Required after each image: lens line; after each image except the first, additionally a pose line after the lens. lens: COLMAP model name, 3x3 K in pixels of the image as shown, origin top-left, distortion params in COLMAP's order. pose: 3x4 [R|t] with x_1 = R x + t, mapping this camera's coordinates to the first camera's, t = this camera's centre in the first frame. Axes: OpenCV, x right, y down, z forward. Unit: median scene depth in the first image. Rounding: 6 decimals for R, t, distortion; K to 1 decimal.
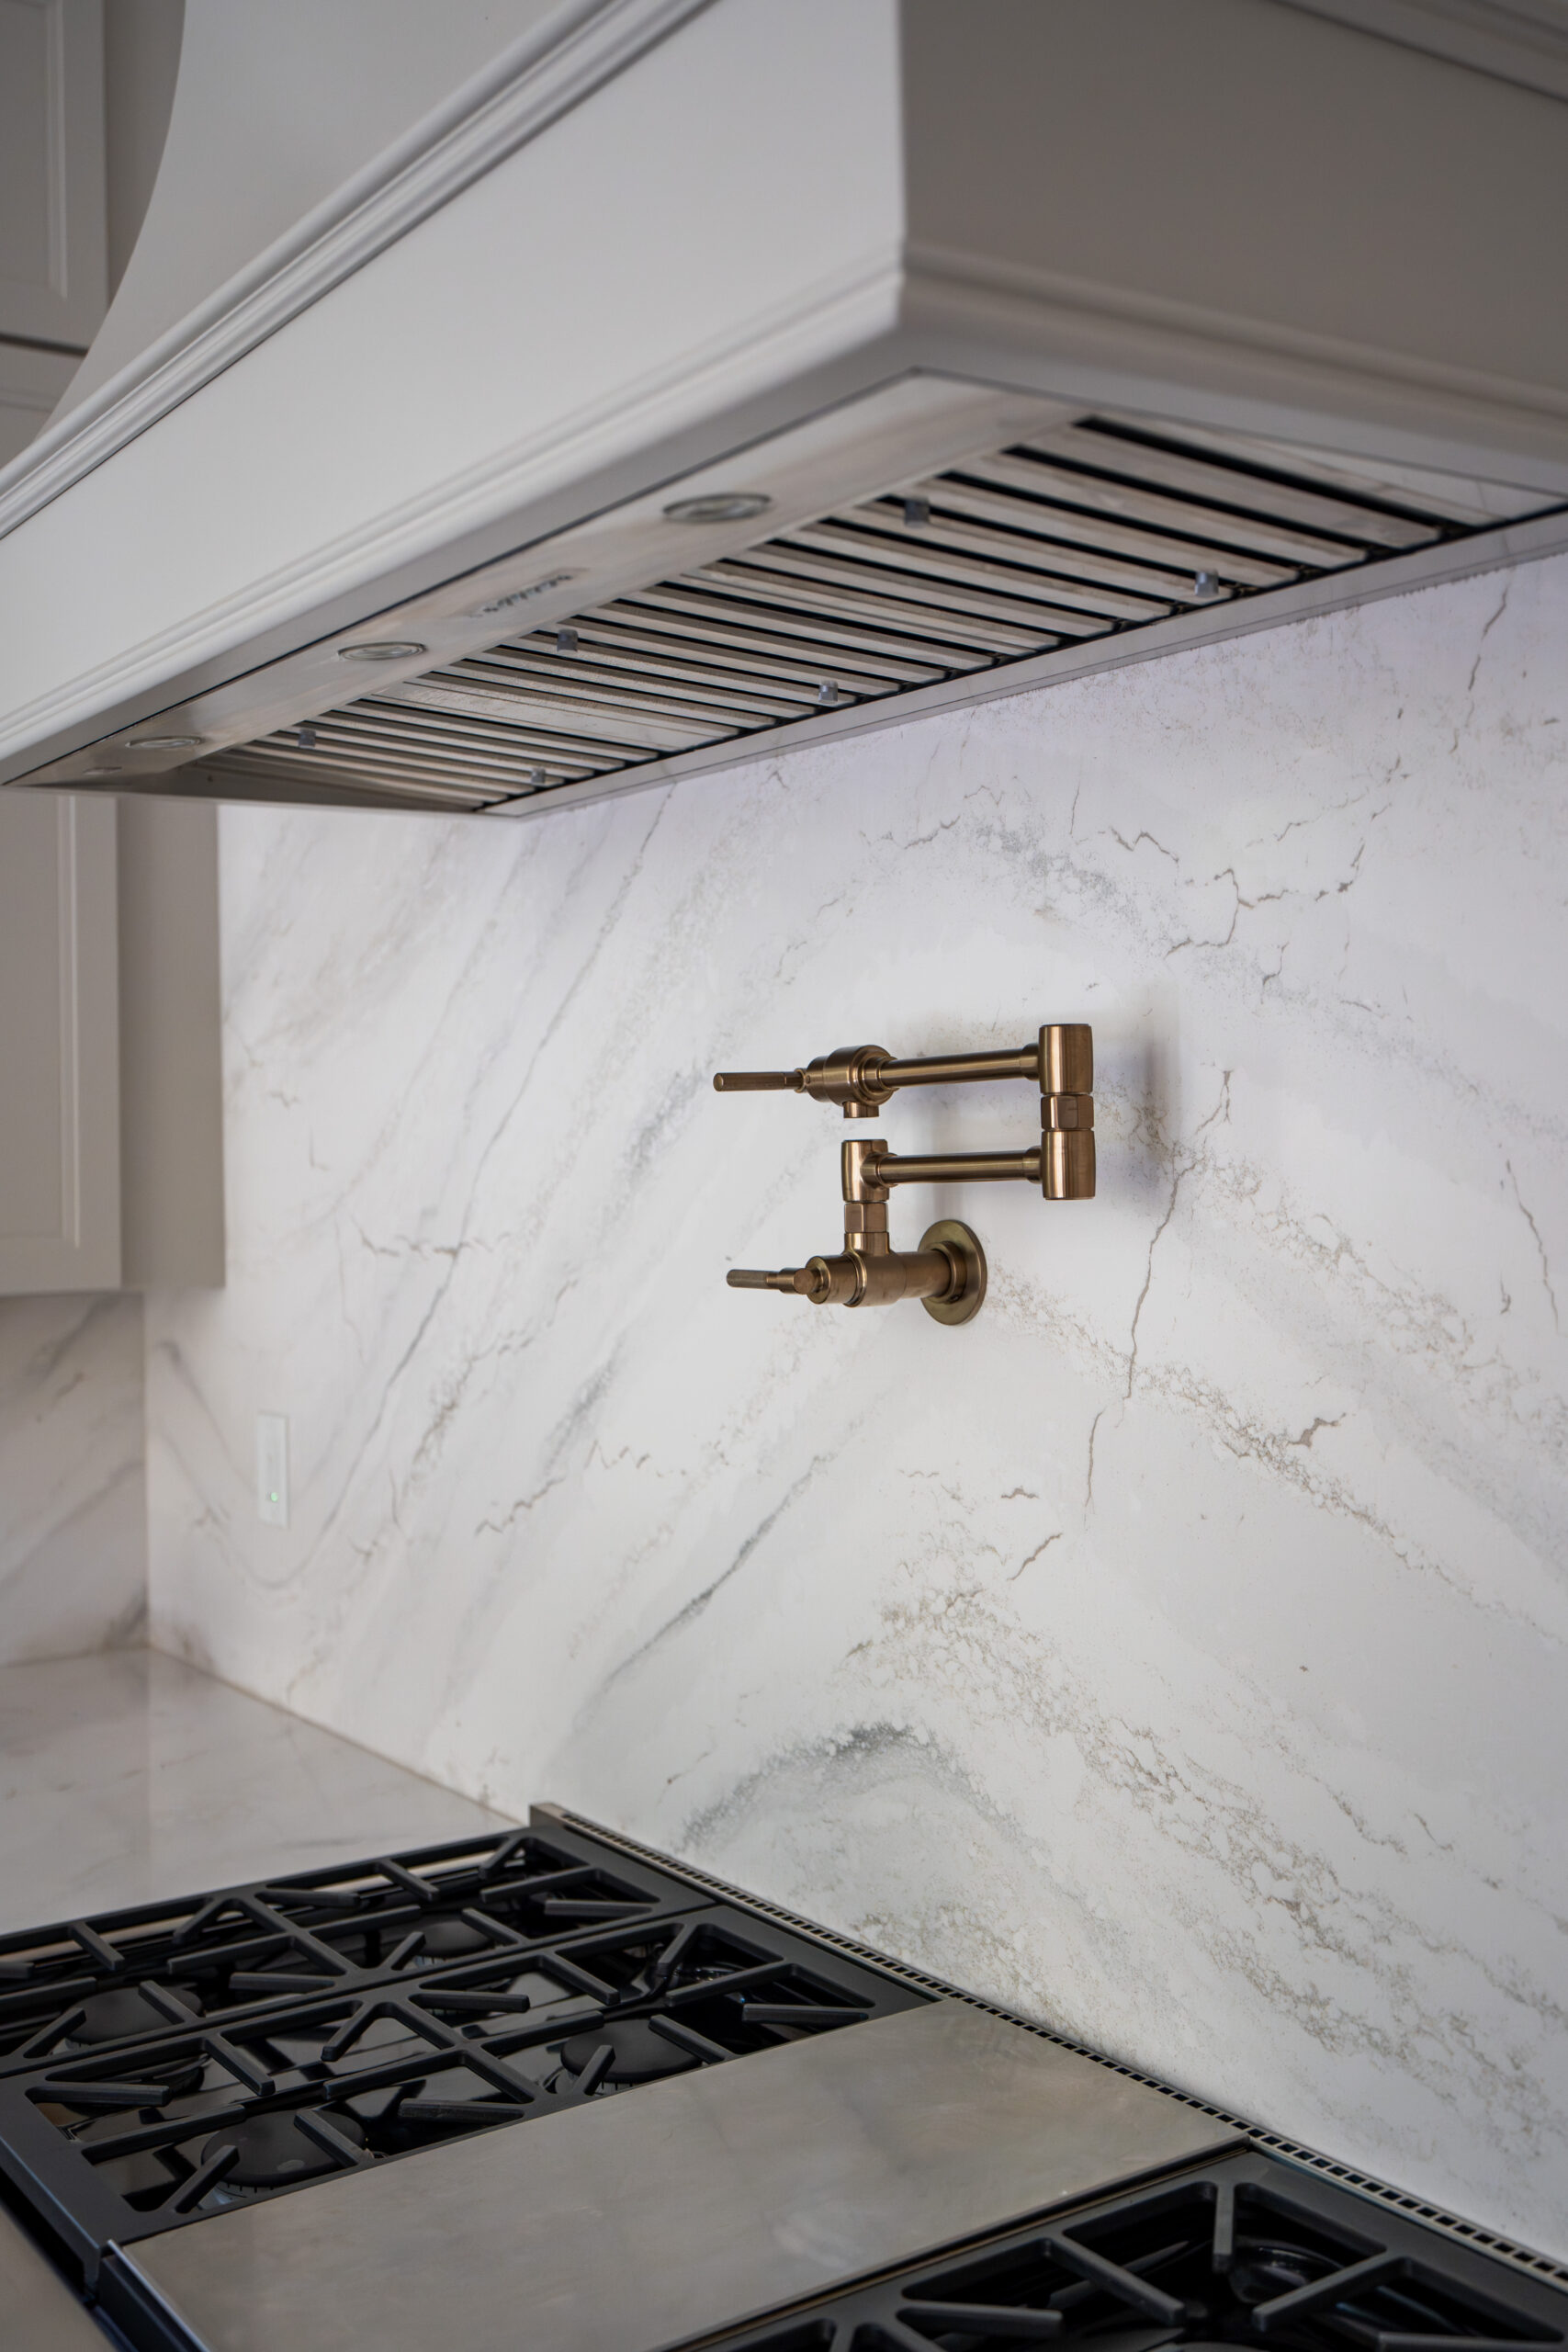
lens RADIAL K [[2267.7, 0, 921.4], [0, 2267.7, 1032.9], [0, 0, 1]] dist [-0.004542, 0.000000]
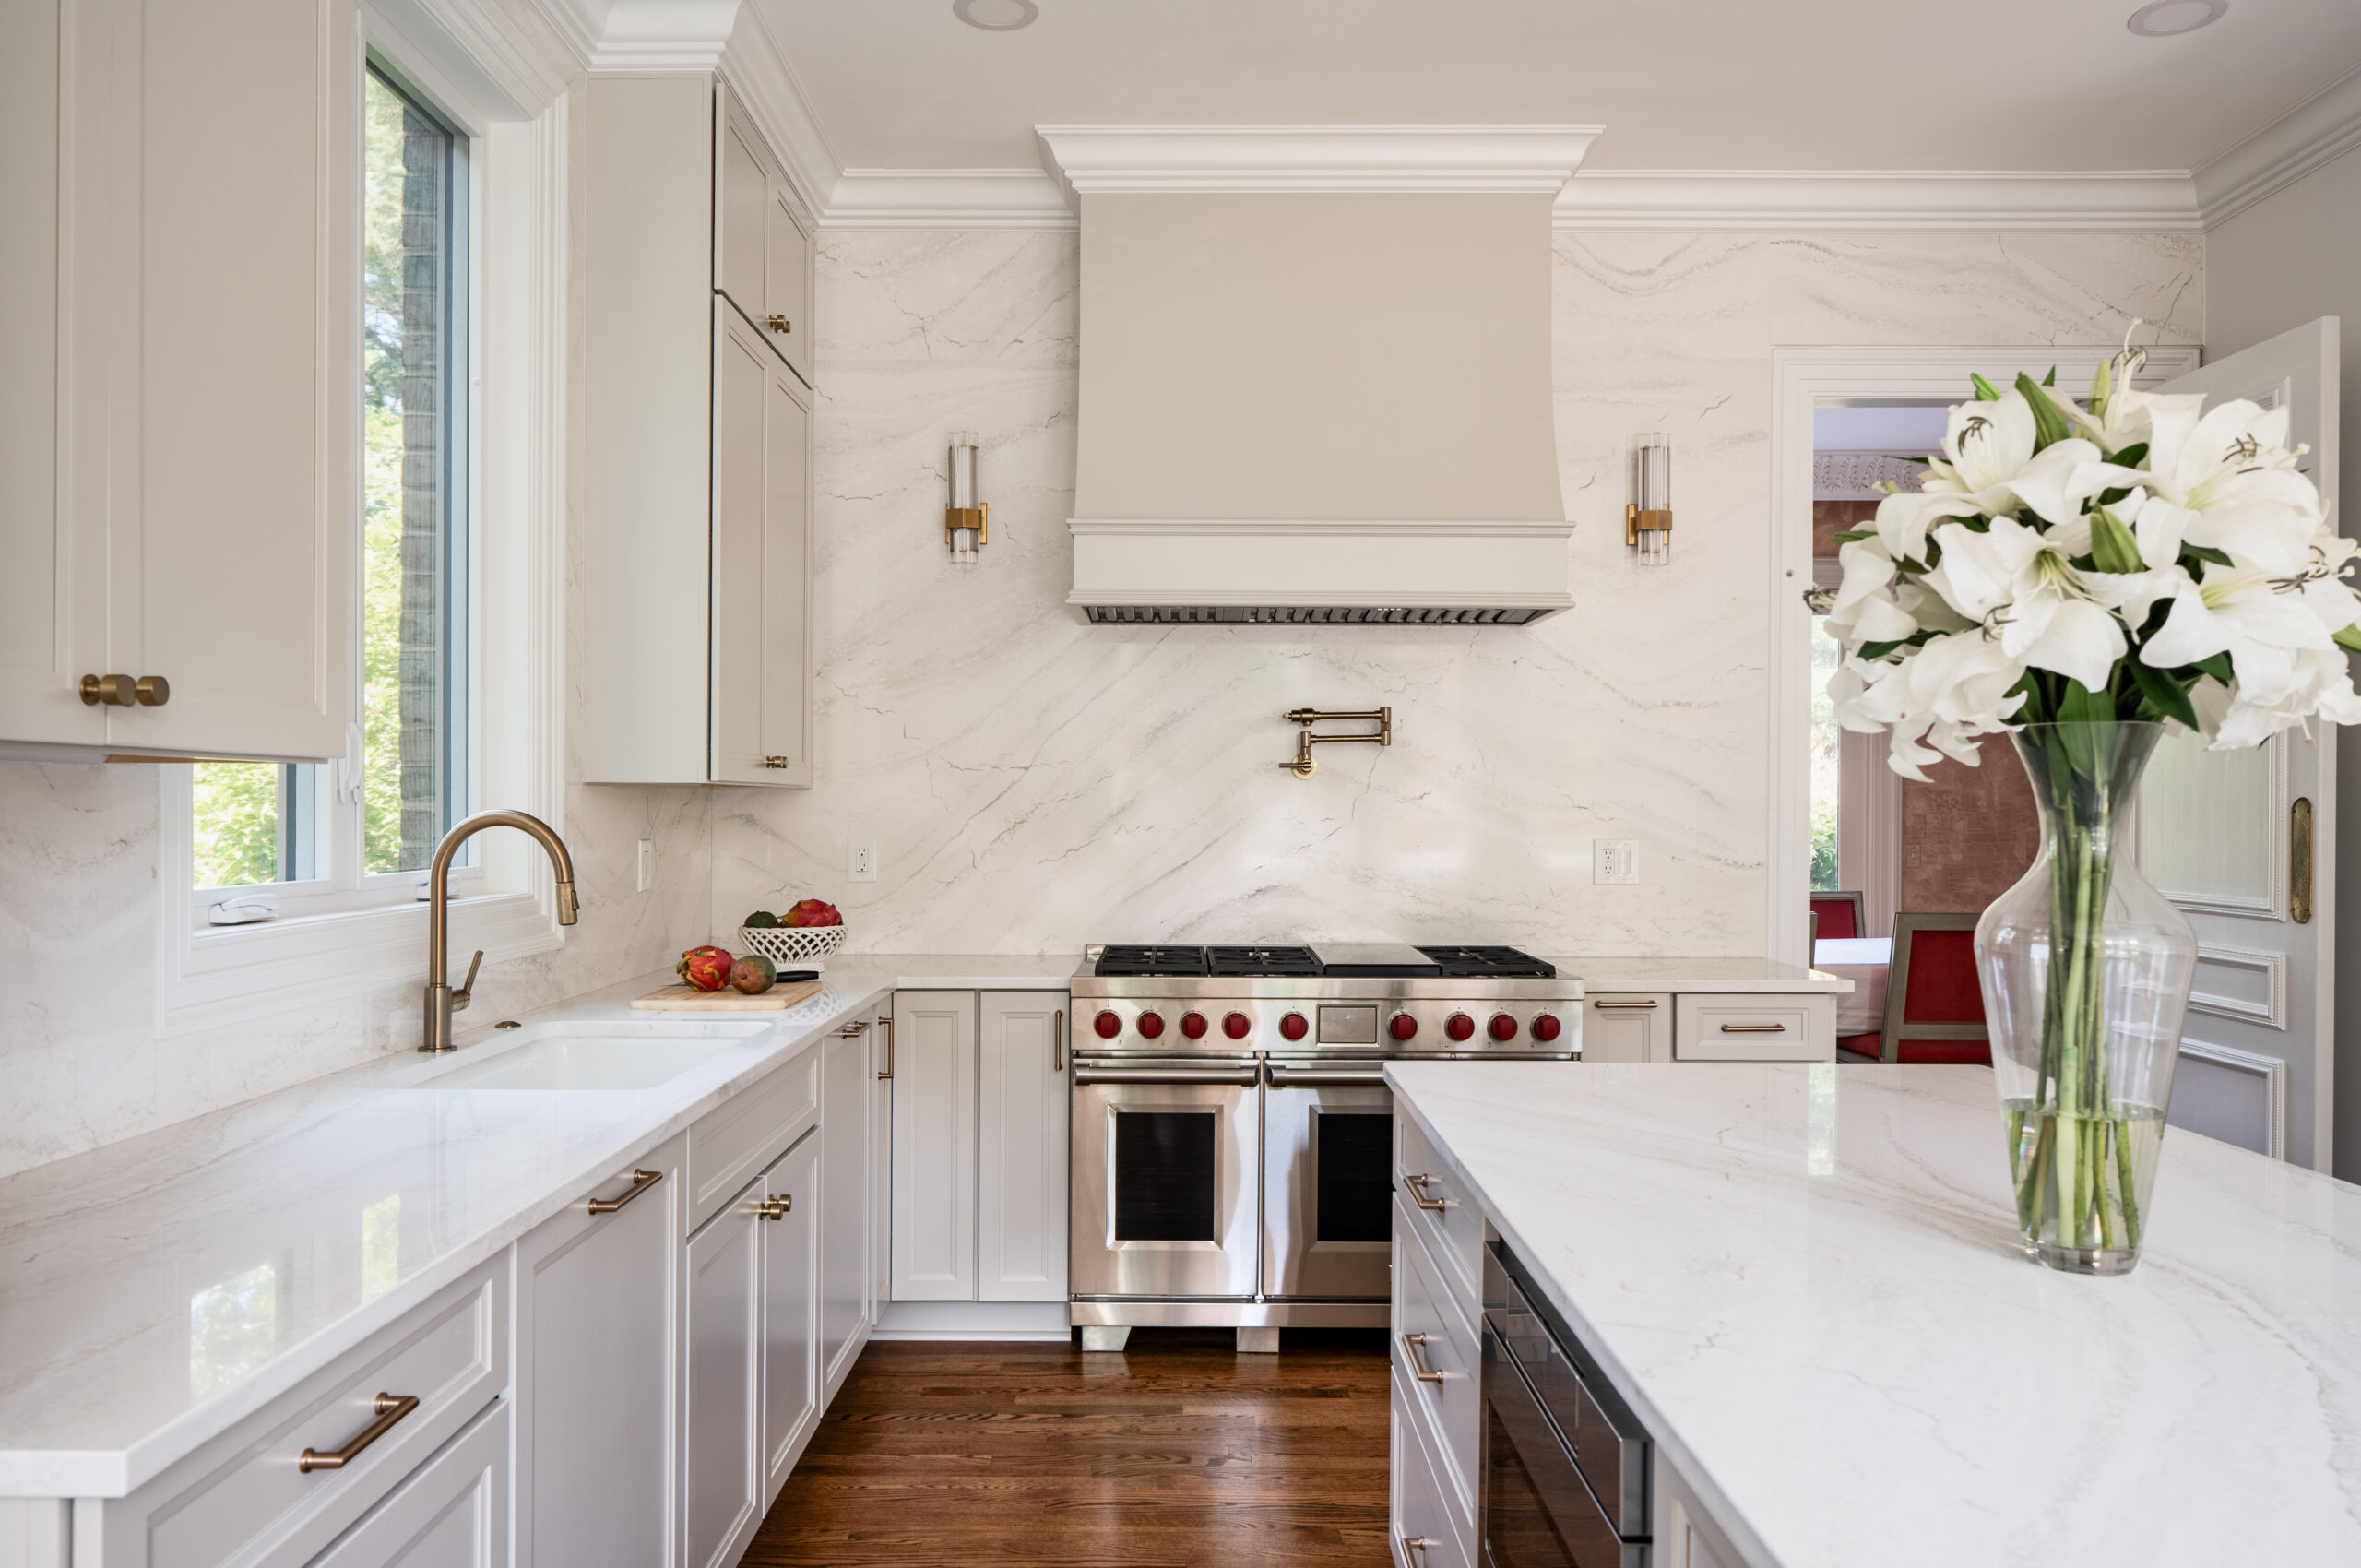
lens RADIAL K [[1630.0, 0, 1195.6], [0, 1630.0, 826.9], [0, 0, 1]] dist [-0.004180, 0.003103]
pose [[0.618014, 0.022810, 0.785836, -2.402872], [-0.052399, 0.998551, 0.012225, 0.189914], [-0.784419, -0.048732, 0.618313, -0.638232]]
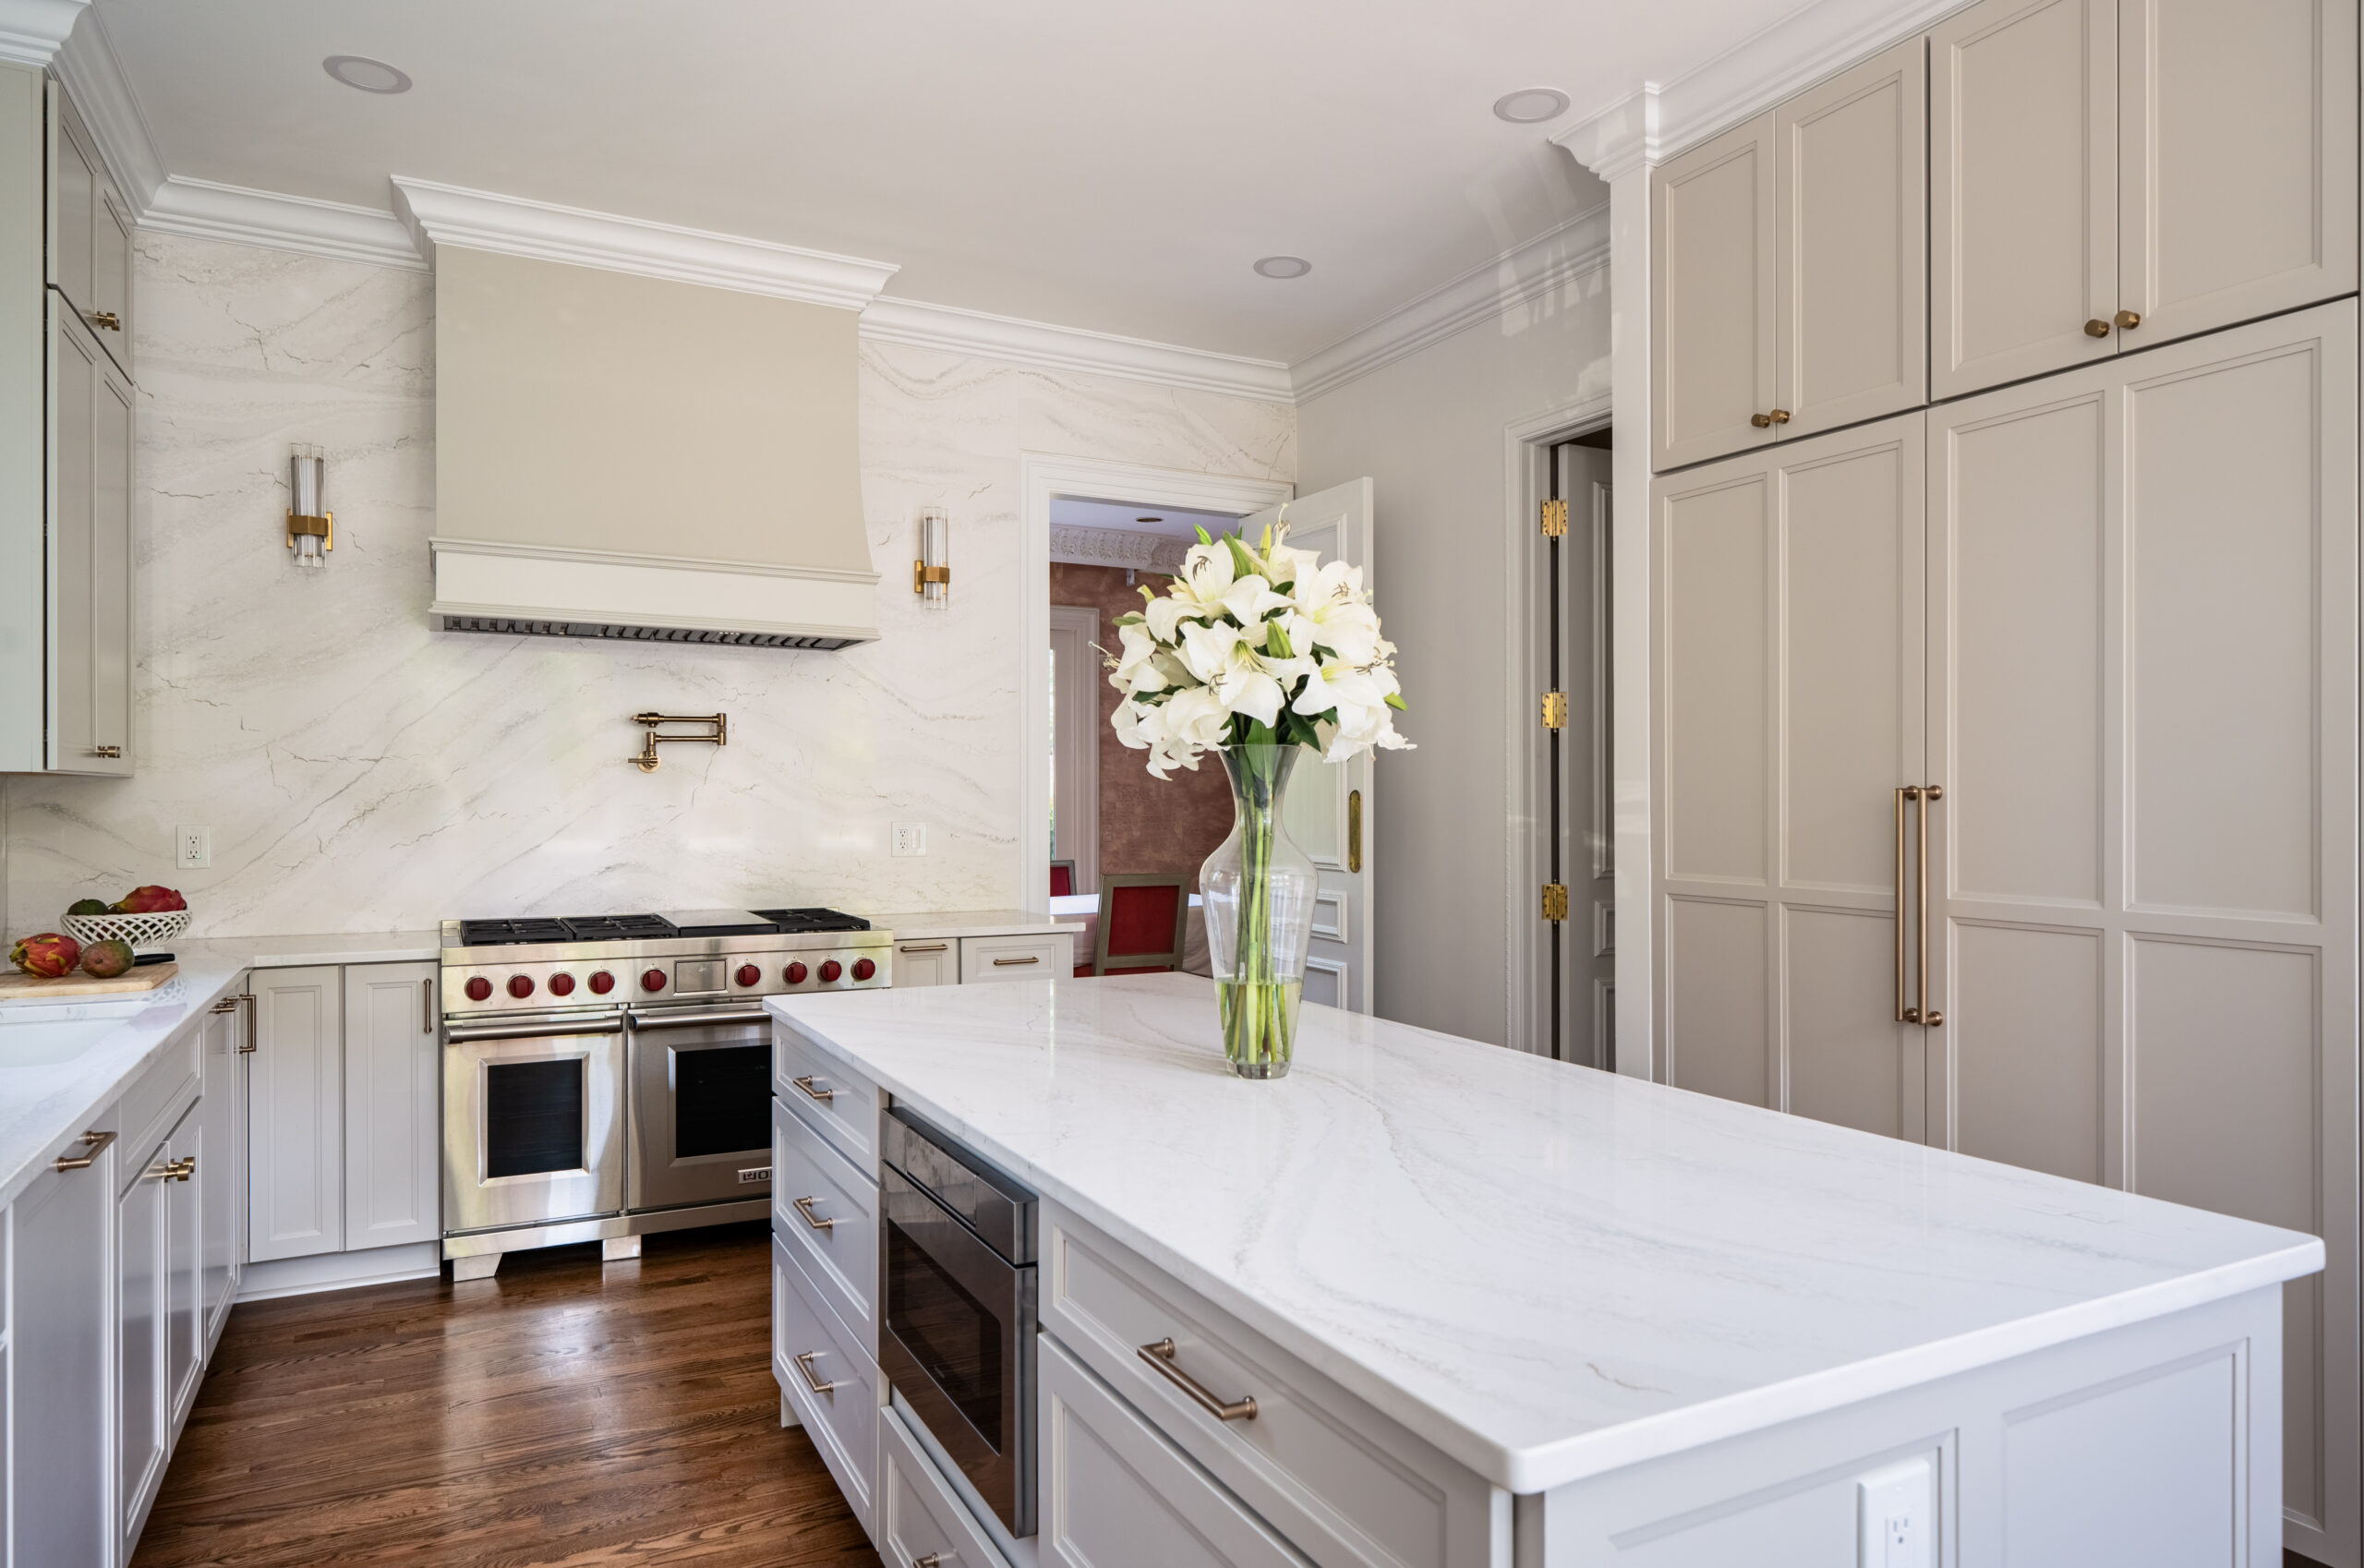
lens RADIAL K [[1403.1, 0, 1184.0], [0, 1403.1, 799.7], [0, 0, 1]] dist [-0.007904, -0.002397]
pose [[0.181779, 0.030043, 0.982880, -2.686419], [-0.046699, 0.998669, -0.021889, 0.199470], [-0.982230, -0.041921, 0.182940, -0.632309]]
